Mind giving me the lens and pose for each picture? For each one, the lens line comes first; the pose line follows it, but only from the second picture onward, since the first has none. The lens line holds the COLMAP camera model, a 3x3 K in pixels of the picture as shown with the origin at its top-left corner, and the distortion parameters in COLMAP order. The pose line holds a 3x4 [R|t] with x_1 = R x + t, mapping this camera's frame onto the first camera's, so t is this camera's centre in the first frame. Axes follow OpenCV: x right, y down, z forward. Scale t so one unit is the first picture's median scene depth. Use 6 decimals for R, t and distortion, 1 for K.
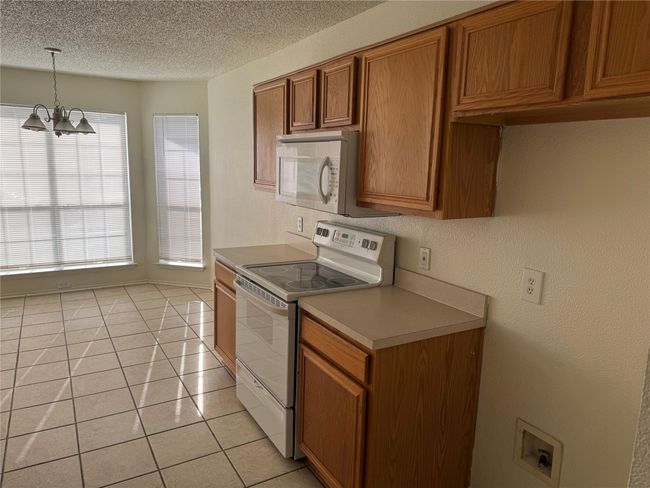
lens RADIAL K [[453.8, 0, 328.2], [0, 453.8, 244.3], [0, 0, 1]] dist [0.060833, -0.072535]
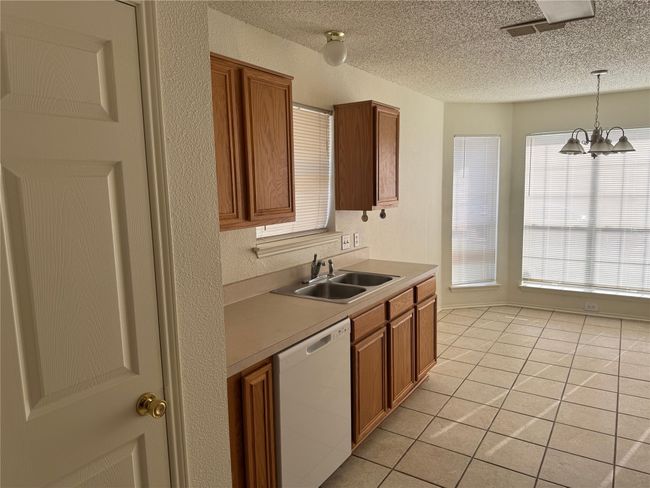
lens RADIAL K [[453.8, 0, 324.8], [0, 453.8, 242.2], [0, 0, 1]] dist [0.060833, -0.072535]
pose [[0.428336, 0.078667, -0.900189, 0.059559], [-0.121935, 0.992124, 0.028681, -0.010529], [0.895355, 0.097479, 0.434555, 0.058174]]
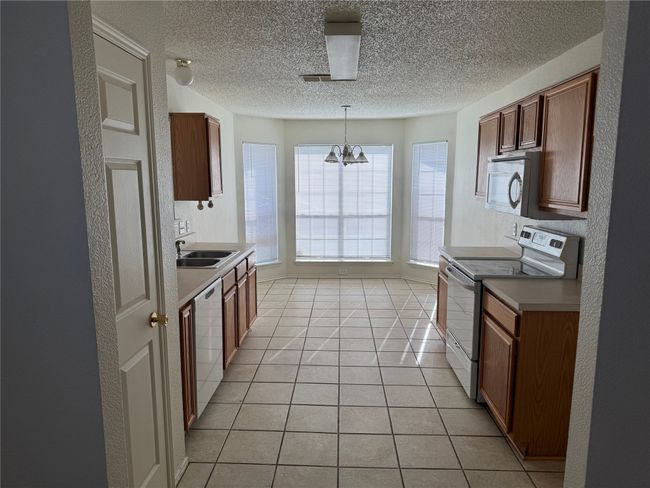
lens RADIAL K [[453.8, 0, 324.5], [0, 453.8, 250.5], [0, 0, 1]] dist [0.060833, -0.072535]
pose [[0.834397, 0.055345, -0.548378, 0.136531], [-0.069493, 0.997570, -0.005060, 0.037271], [0.546765, 0.042330, 0.836215, -0.191974]]
